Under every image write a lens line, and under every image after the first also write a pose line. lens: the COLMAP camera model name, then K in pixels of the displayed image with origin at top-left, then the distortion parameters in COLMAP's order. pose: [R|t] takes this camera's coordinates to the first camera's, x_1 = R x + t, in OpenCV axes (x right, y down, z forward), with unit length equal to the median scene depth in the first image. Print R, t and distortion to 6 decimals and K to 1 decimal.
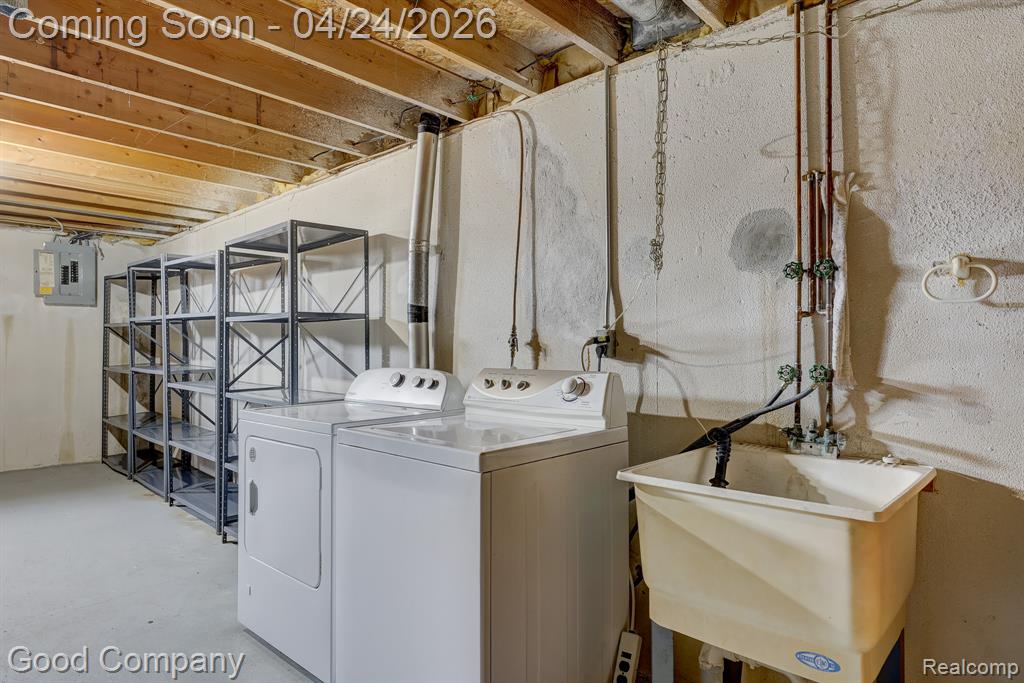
lens RADIAL K [[576.9, 0, 512.0], [0, 576.9, 341.5], [0, 0, 1]] dist [-0.012764, -0.000784]
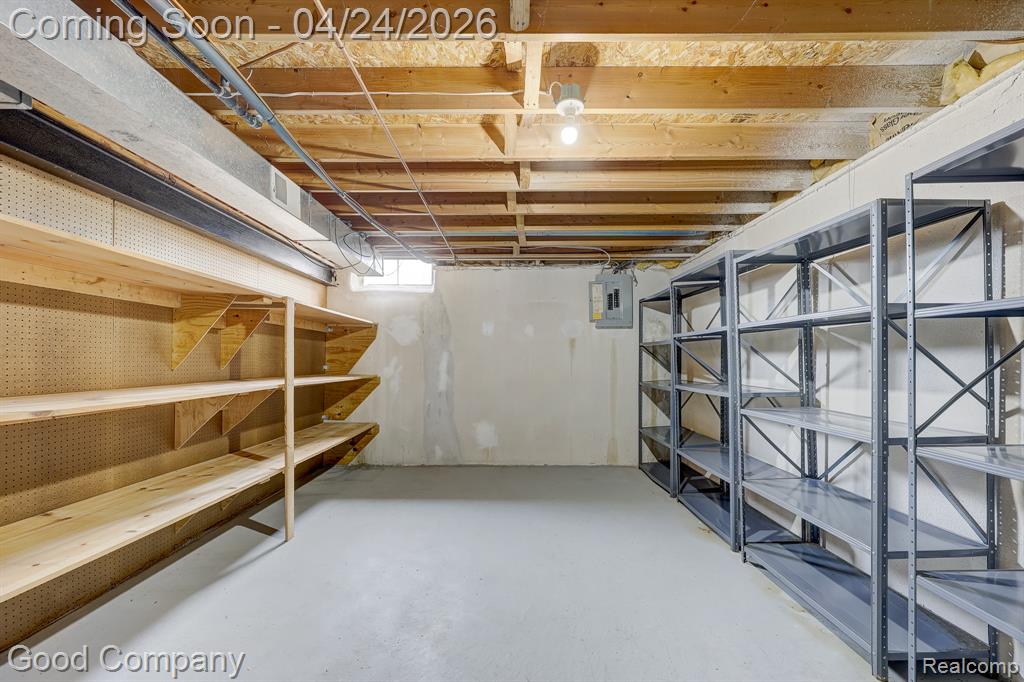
lens RADIAL K [[427.8, 0, 522.7], [0, 427.8, 364.8], [0, 0, 1]] dist [-0.002115, -0.000456]
pose [[0.695605, -0.001111, -0.718424, -0.478178], [0.010117, 0.999915, 0.008249, 0.003749], [0.718354, -0.013006, 0.695557, 0.457725]]
